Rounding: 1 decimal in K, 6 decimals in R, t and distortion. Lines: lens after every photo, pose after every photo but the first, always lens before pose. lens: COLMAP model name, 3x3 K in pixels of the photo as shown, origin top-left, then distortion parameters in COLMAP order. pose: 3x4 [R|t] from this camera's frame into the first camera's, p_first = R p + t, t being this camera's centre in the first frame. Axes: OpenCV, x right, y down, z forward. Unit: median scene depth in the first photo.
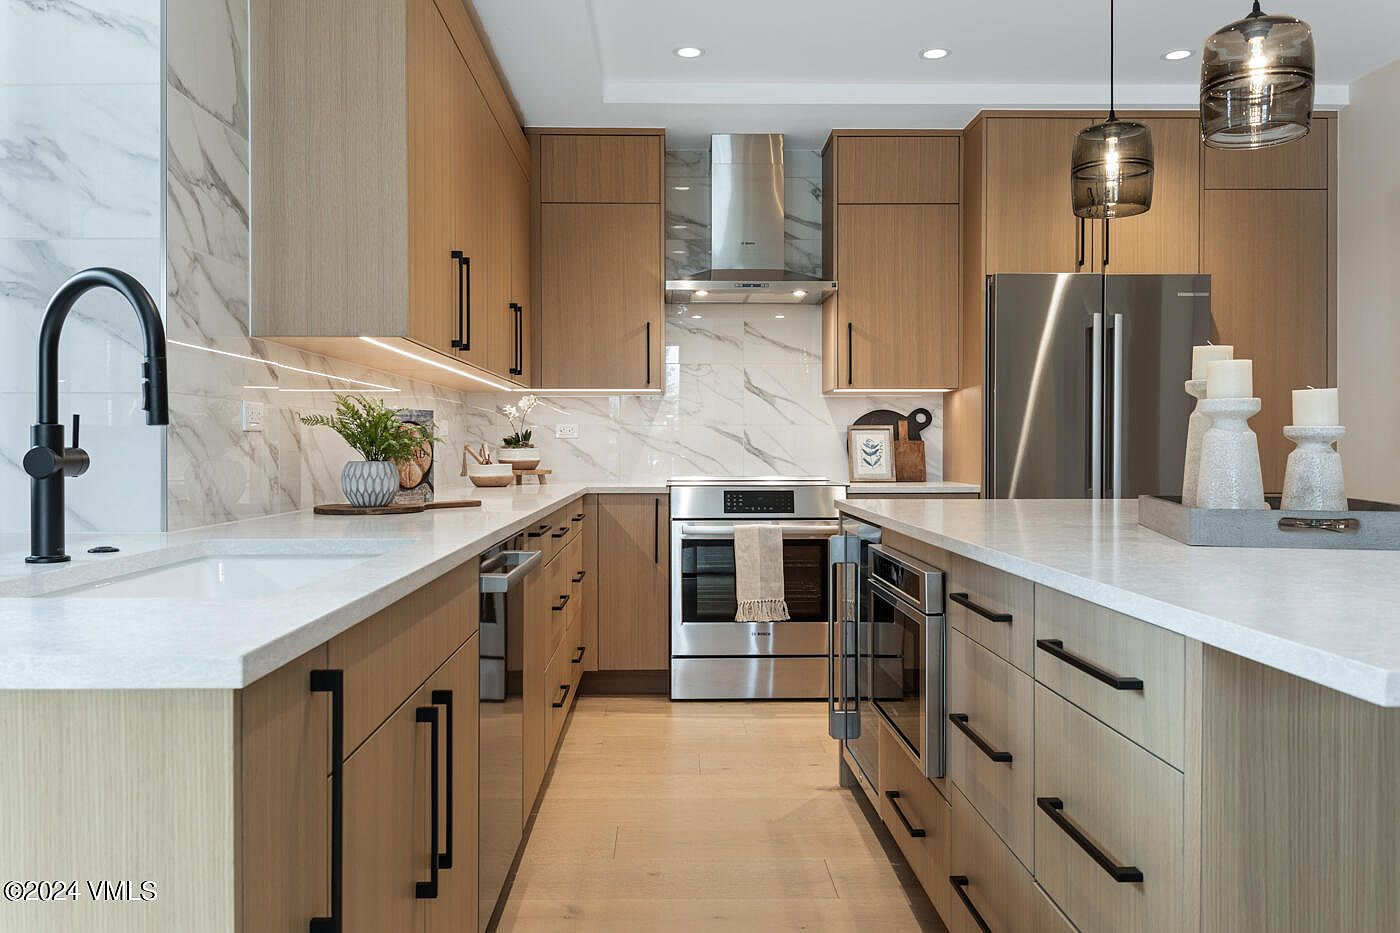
lens RADIAL K [[1065.7, 0, 665.5], [0, 1065.7, 451.6], [0, 0, 1]] dist [0.025426, -0.021547]
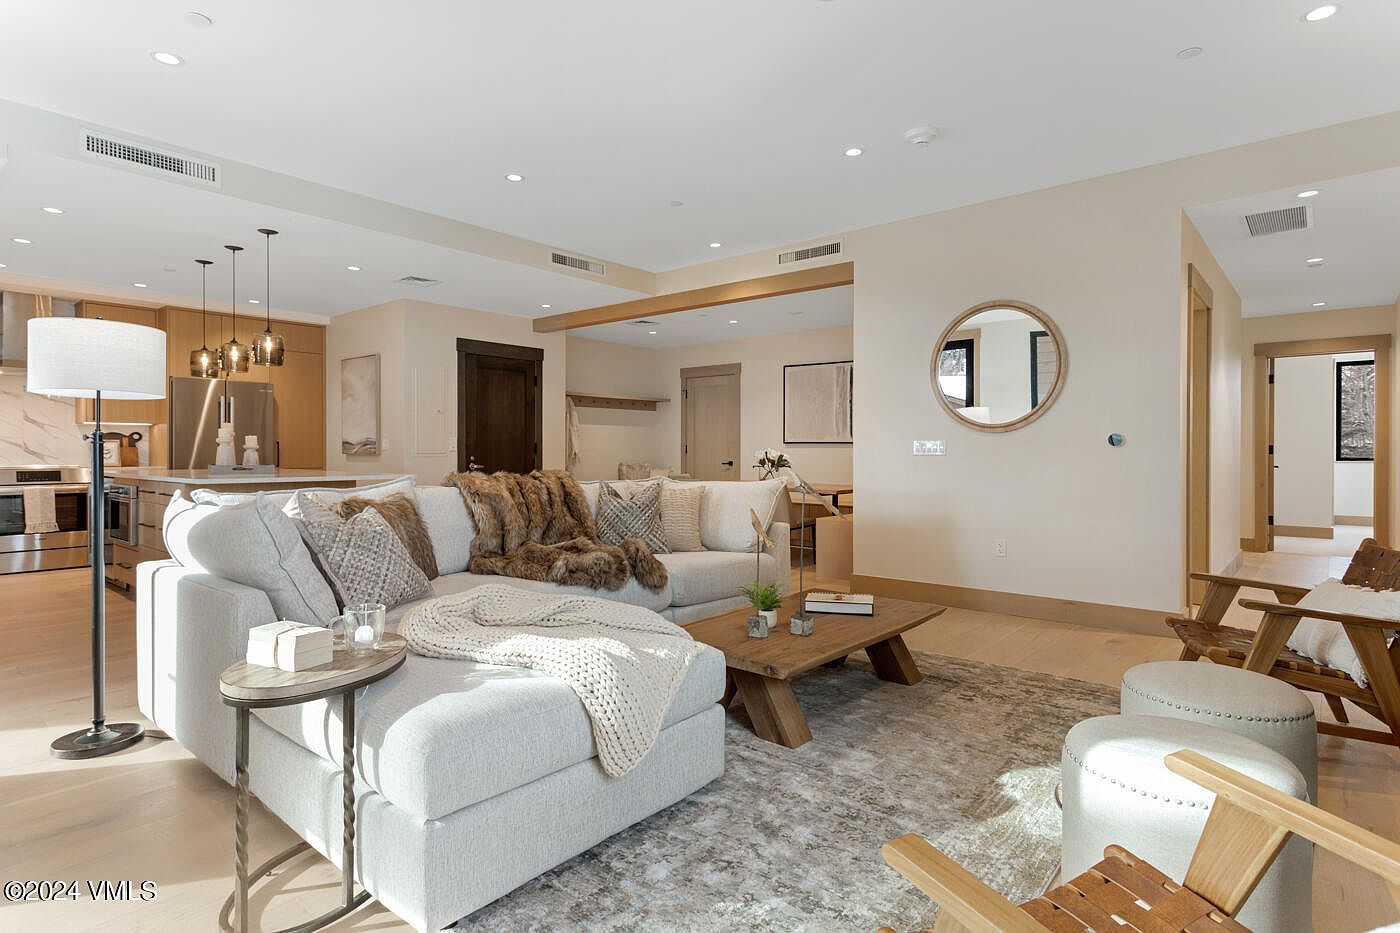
lens RADIAL K [[737.9, 0, 705.2], [0, 737.9, 453.9], [0, 0, 1]] dist [0.001657, -0.000326]
pose [[0.636739, -0.001548, 0.771078, -0.195547], [0.001669, 0.999998, 0.000629, 0.004658], [-0.771078, 0.000887, 0.636740, -0.917468]]
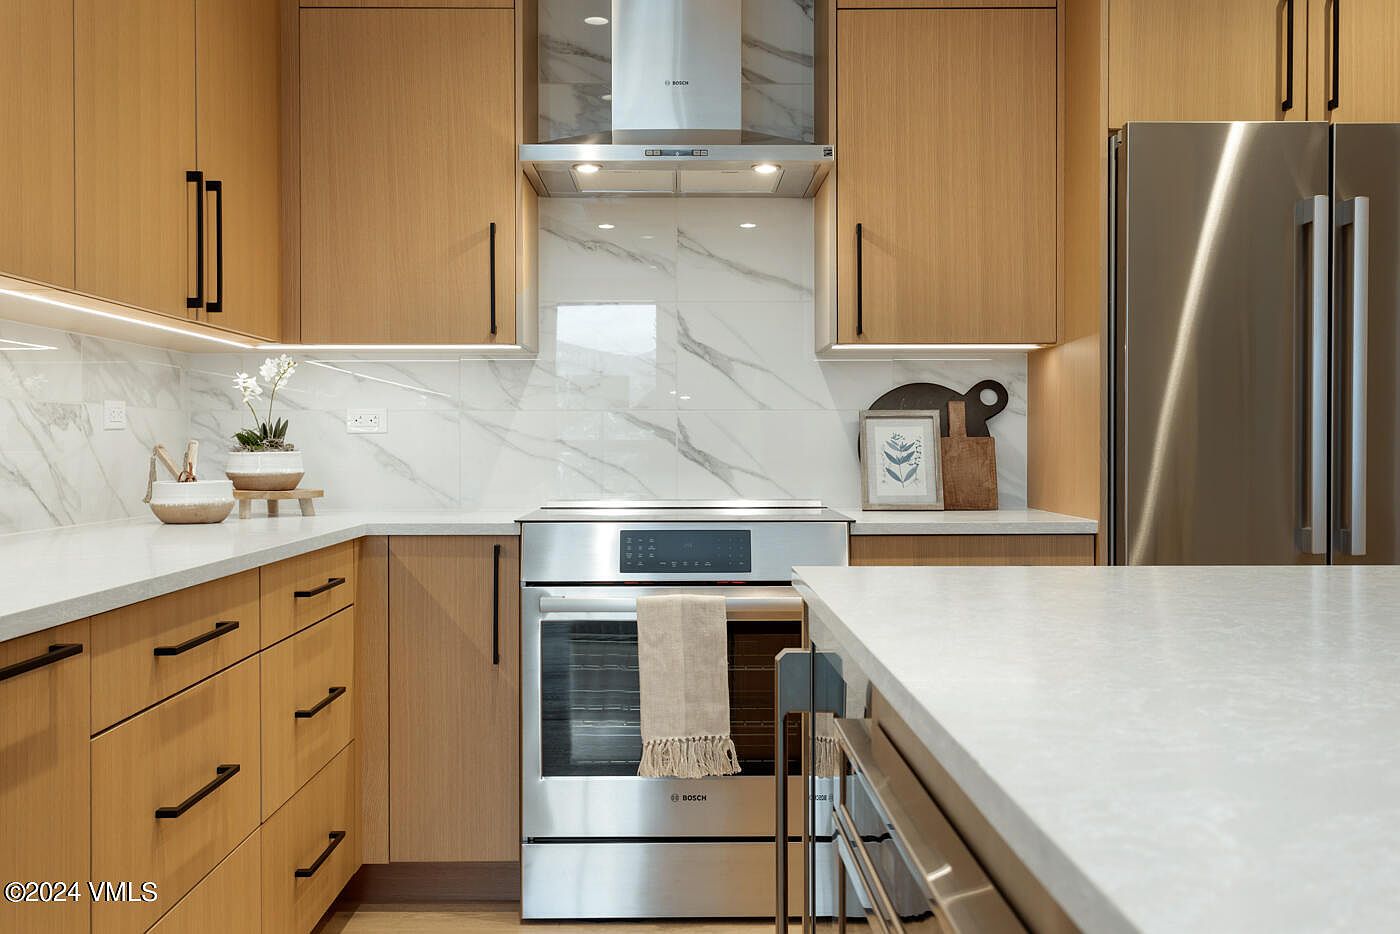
lens RADIAL K [[1331.0, 0, 653.4], [0, 1331.0, 451.6], [0, 0, 1]] dist [0.001521, 0.000000]
pose [[0.999879, -0.000881, -0.015517, 0.081568], [0.000905, 0.999998, 0.001582, -0.004168], [0.015516, -0.001595, 0.999878, 0.327482]]
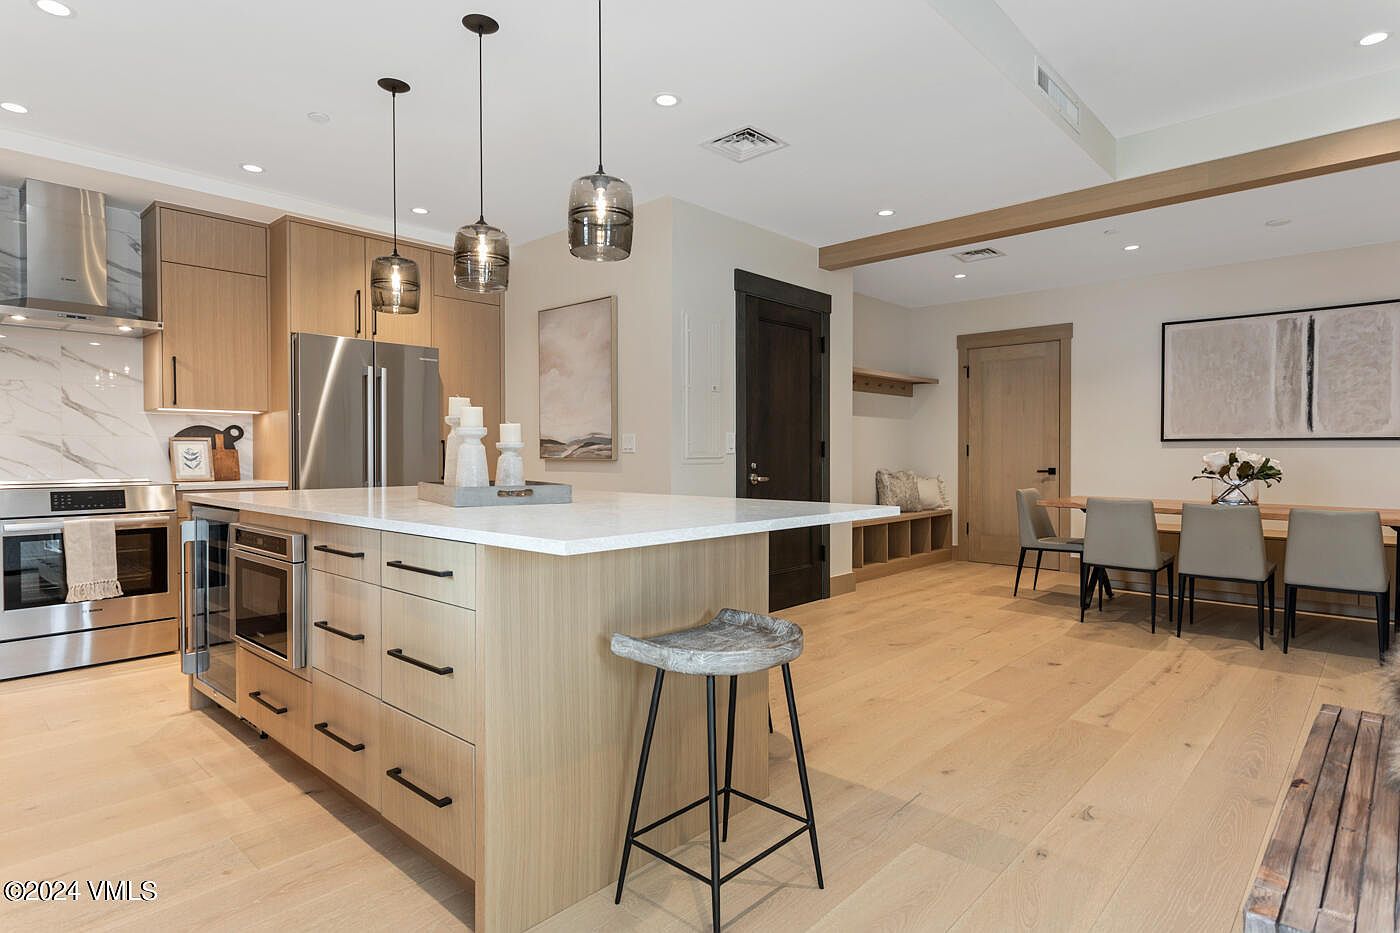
lens RADIAL K [[764.1, 0, 697.6], [0, 764.1, 463.5], [0, 0, 1]] dist [0.006927, -0.000042]
pose [[0.680091, -0.010022, 0.733059, -0.077544], [0.004409, 0.999944, 0.009580, 0.000765], [-0.733115, -0.003283, 0.680097, -0.081376]]
